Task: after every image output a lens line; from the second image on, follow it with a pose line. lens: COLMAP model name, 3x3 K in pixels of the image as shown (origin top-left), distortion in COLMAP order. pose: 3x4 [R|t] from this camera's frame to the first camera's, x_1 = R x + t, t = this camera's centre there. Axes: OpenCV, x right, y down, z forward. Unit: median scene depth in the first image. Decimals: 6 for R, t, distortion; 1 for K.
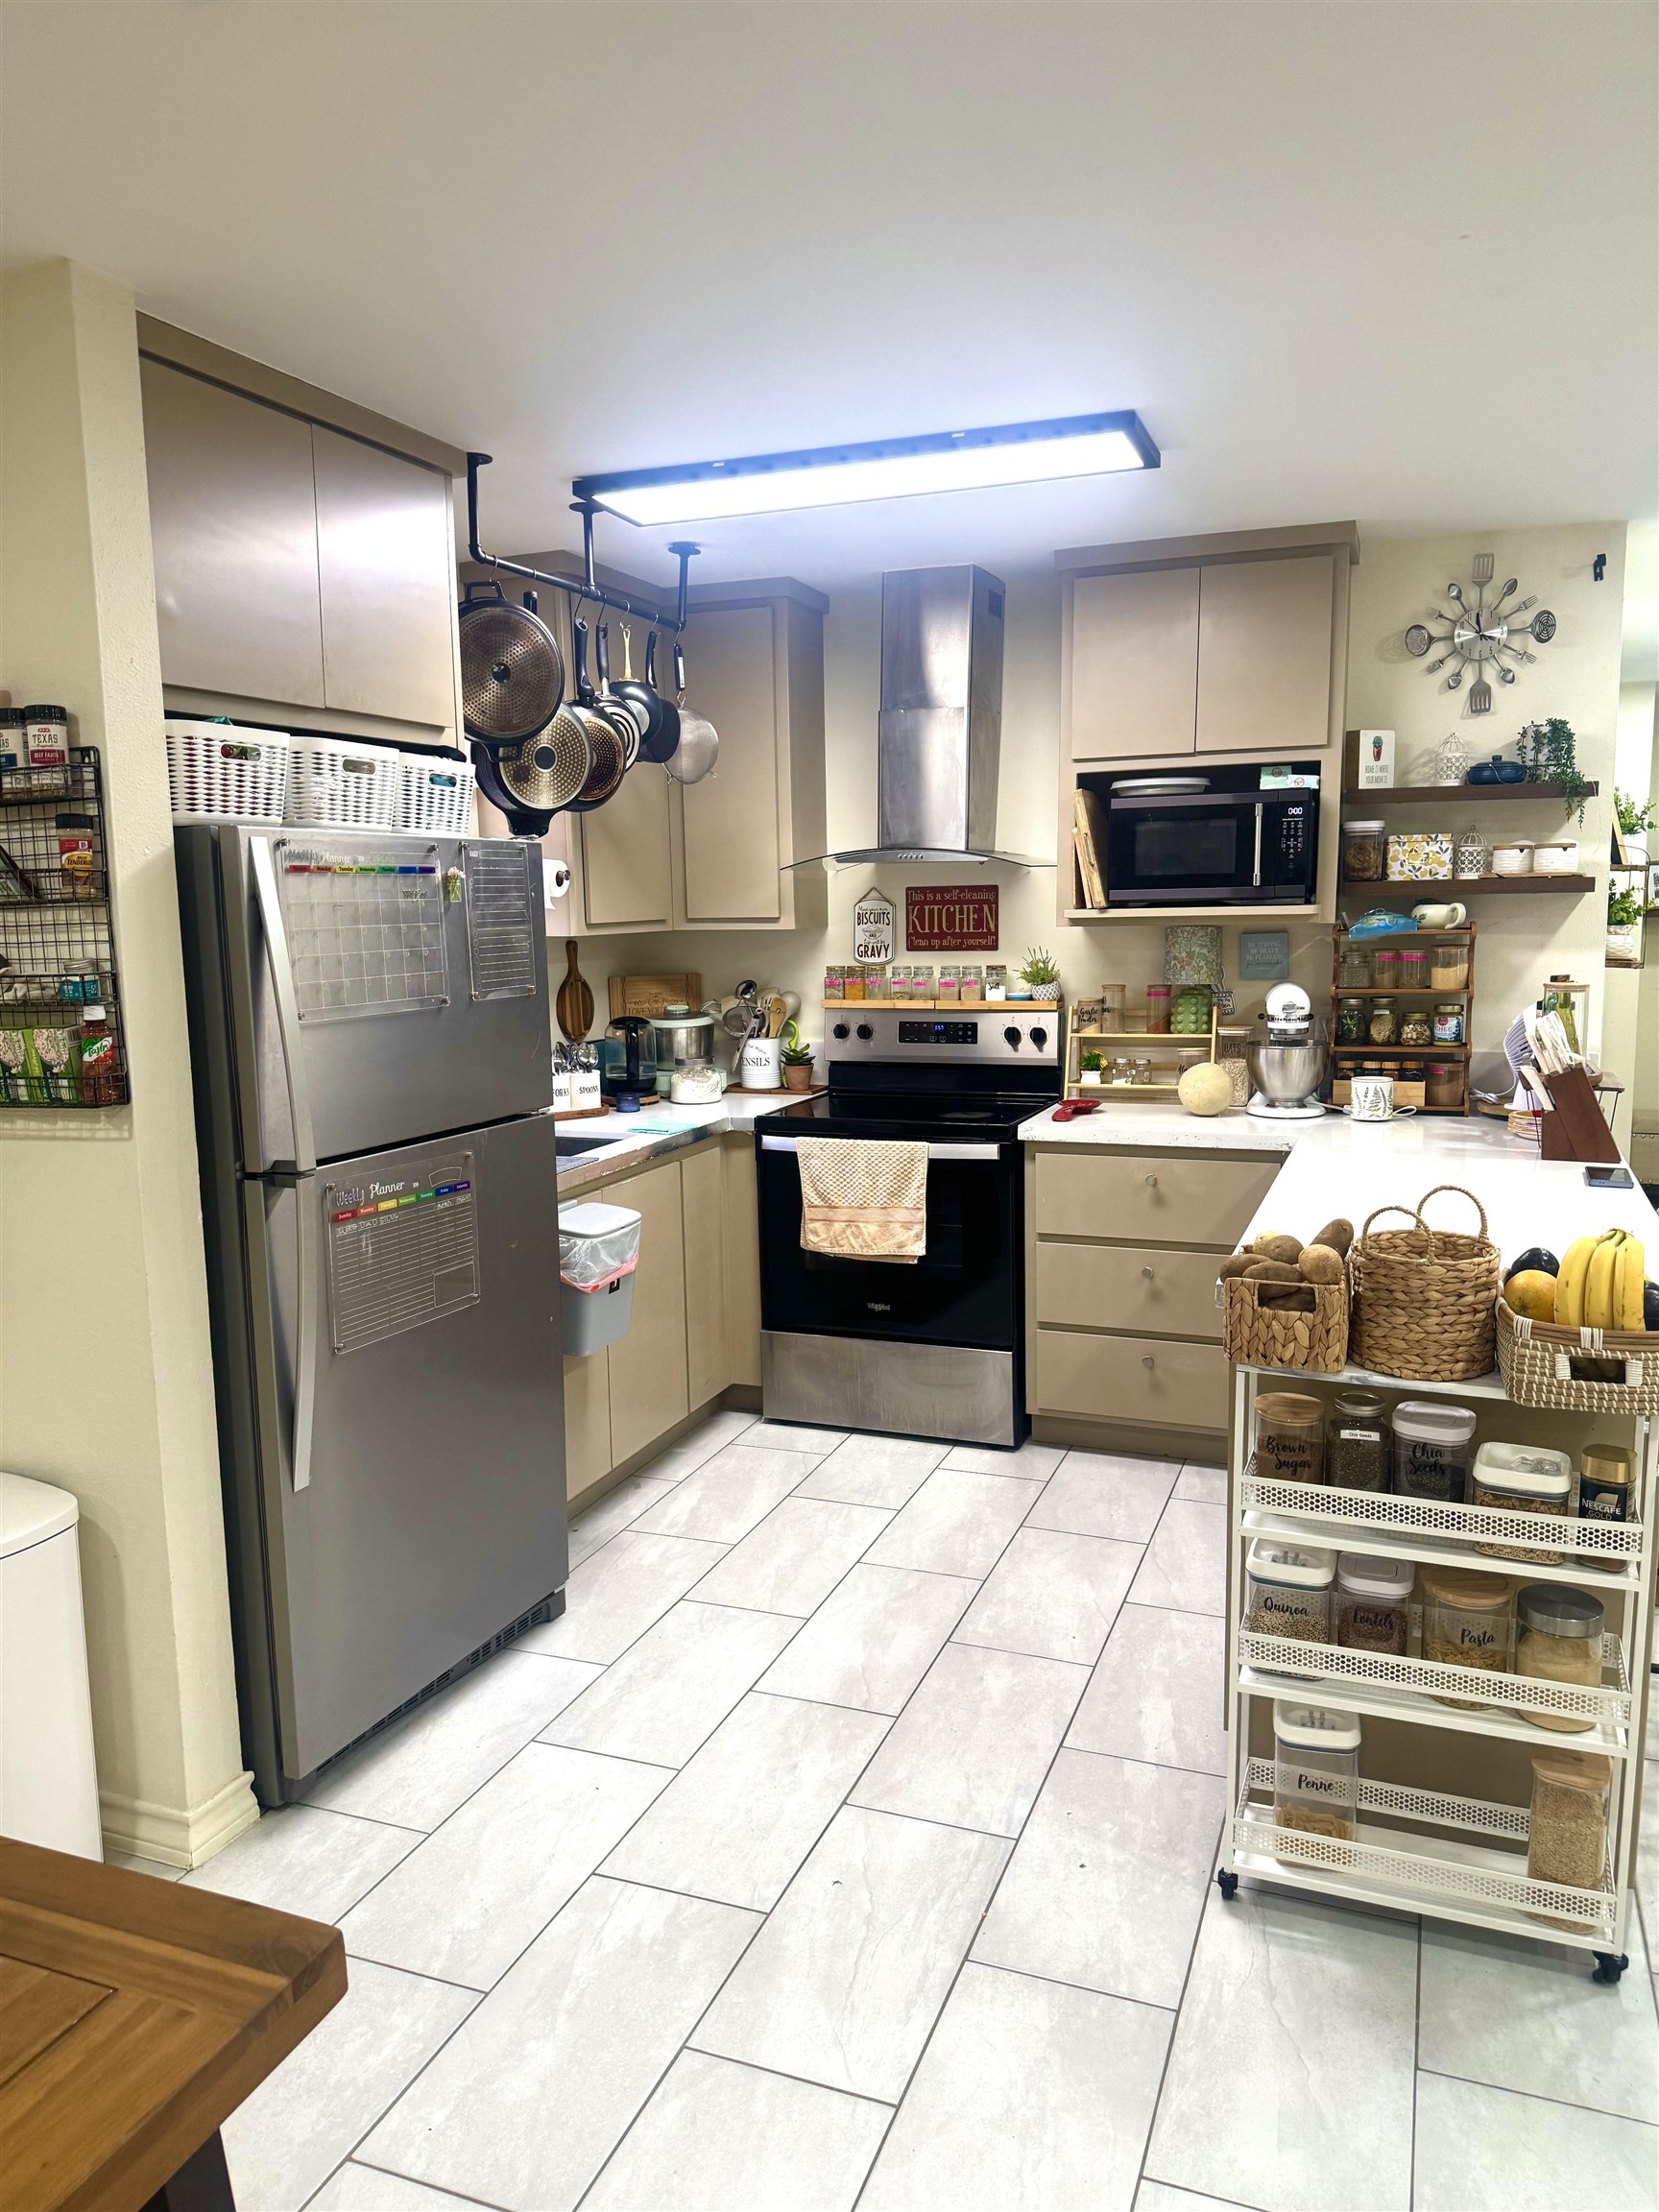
lens RADIAL K [[1553.6, 0, 839.5], [0, 1553.6, 1118.4], [0, 0, 1]] dist [0.165016, -0.307887]
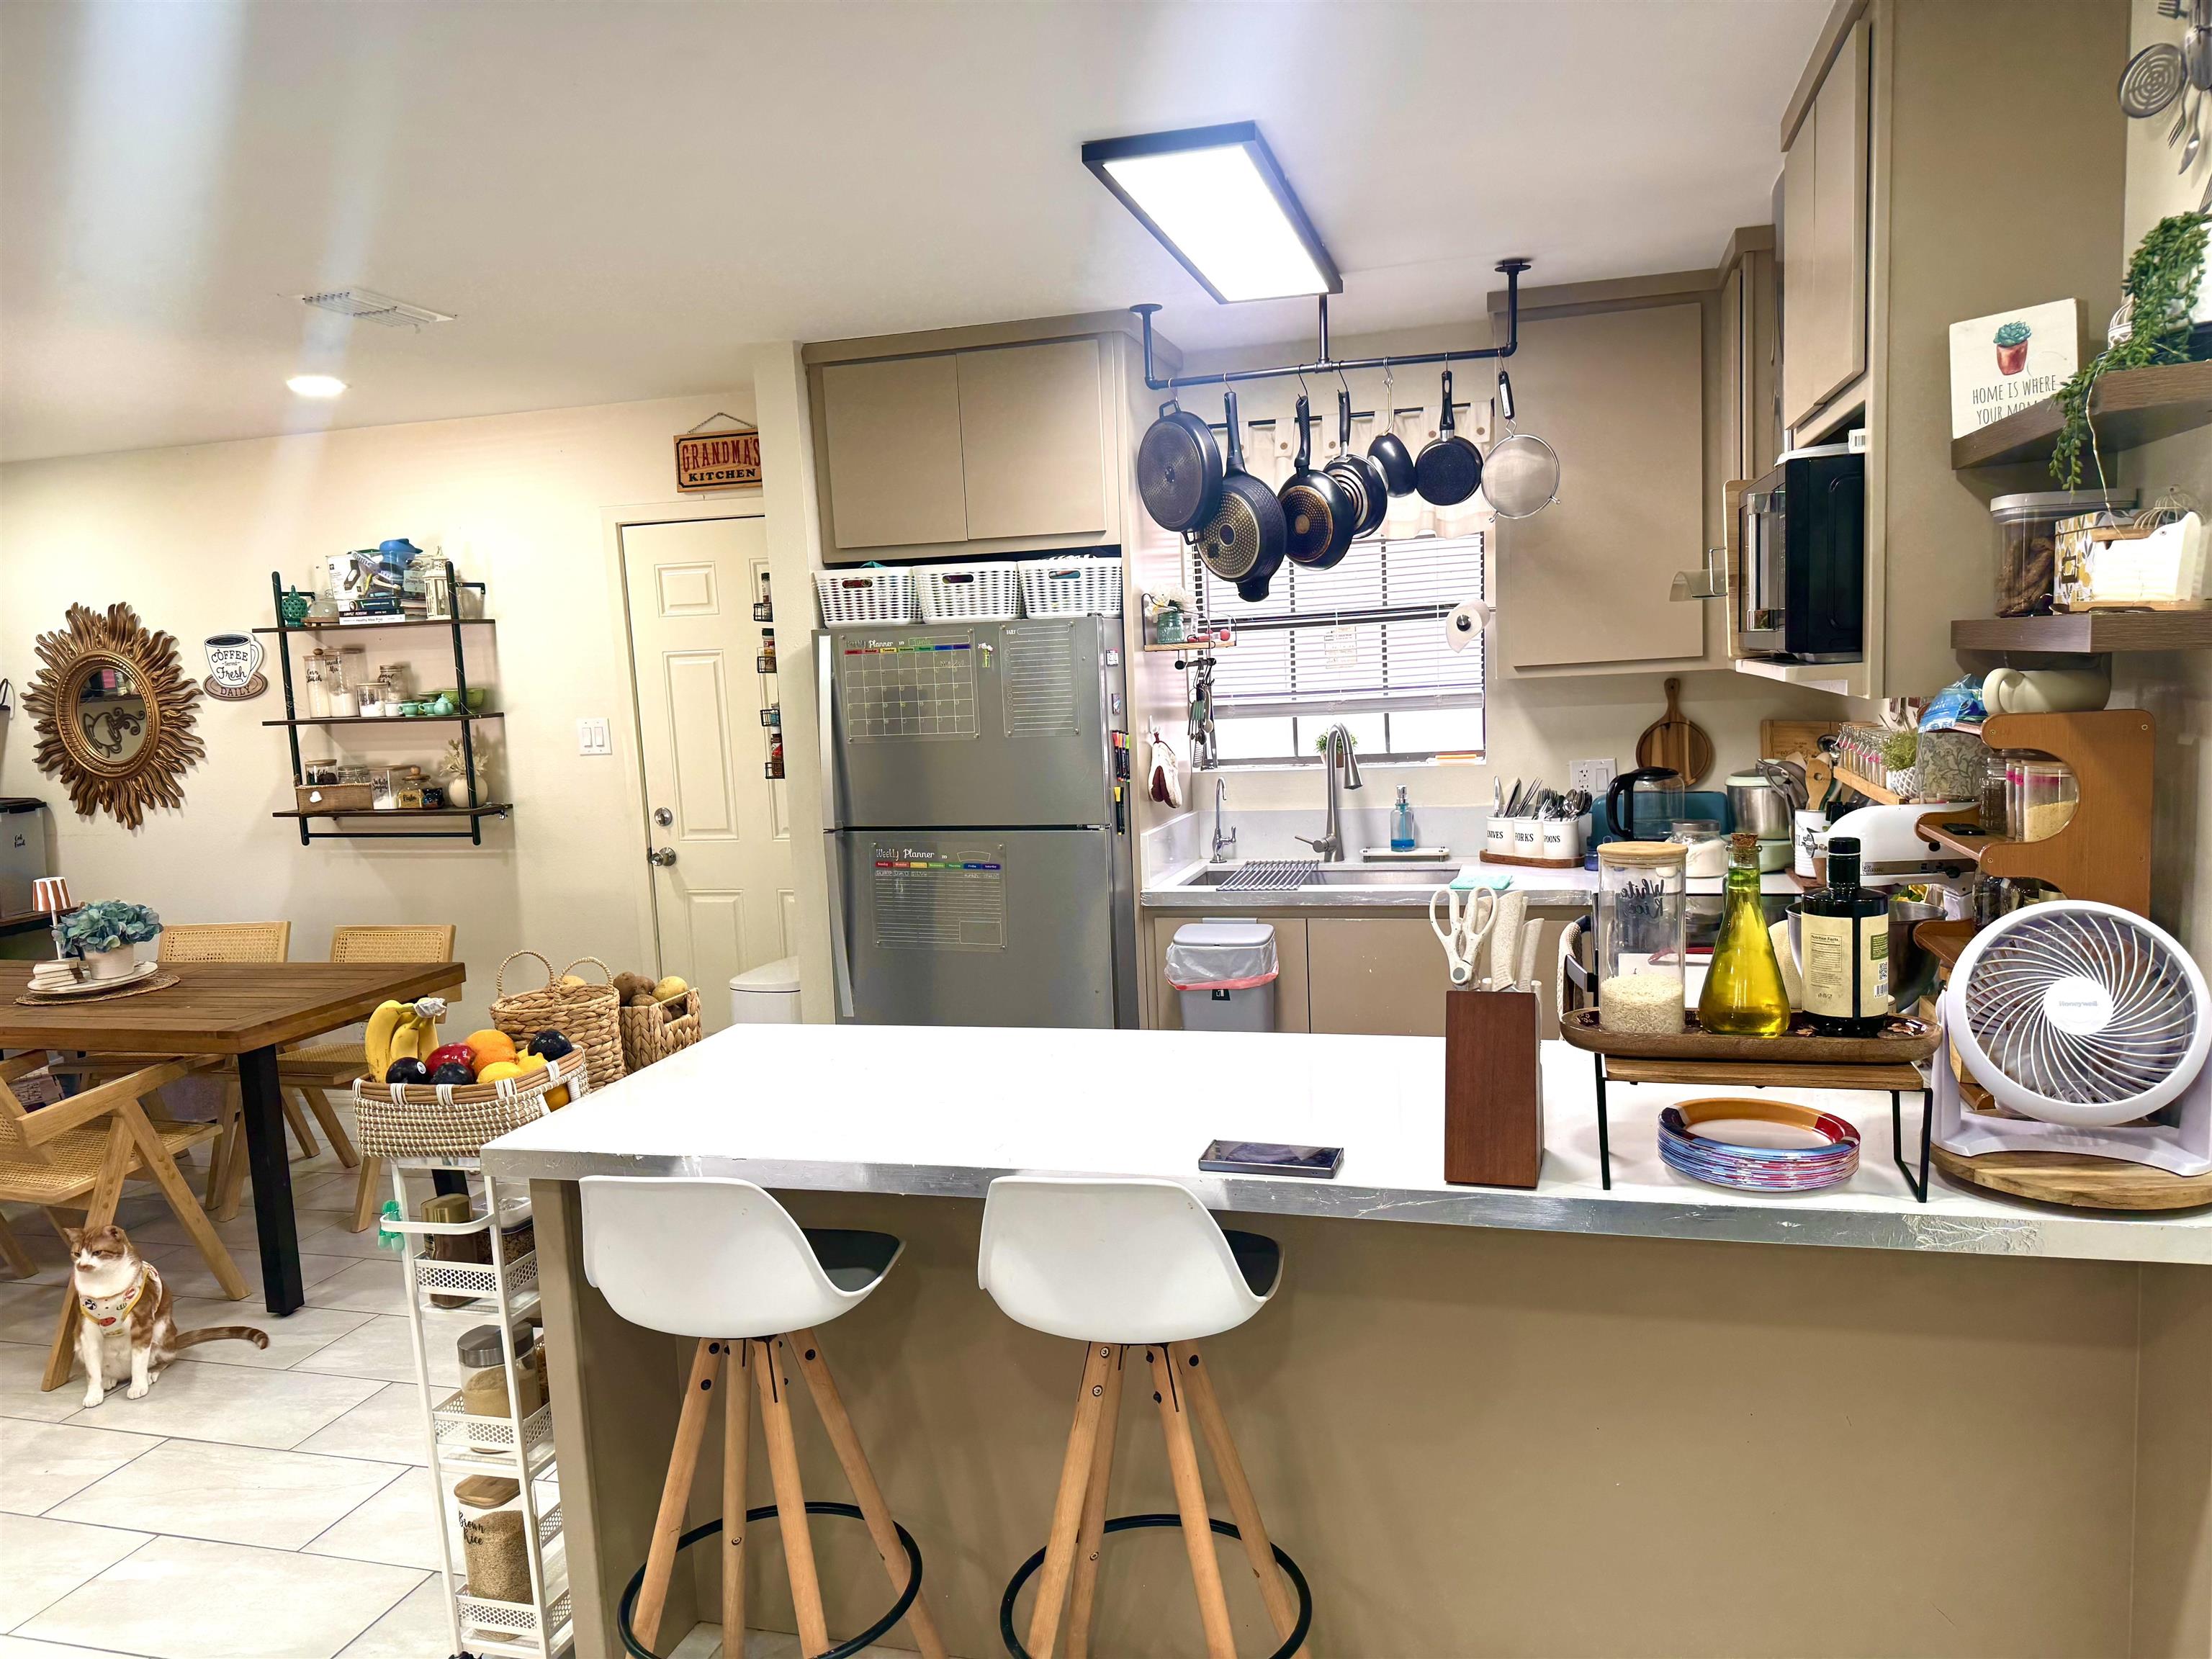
lens RADIAL K [[1553.6, 0, 1106.0], [0, 1553.6, 829.5], [0, 0, 1]] dist [0.165016, -0.307887]
pose [[0.091606, 0.119353, -0.988617, 1.224711], [-0.099549, 0.988915, 0.110165, -0.164600], [0.990807, 0.088324, 0.102473, 1.013119]]
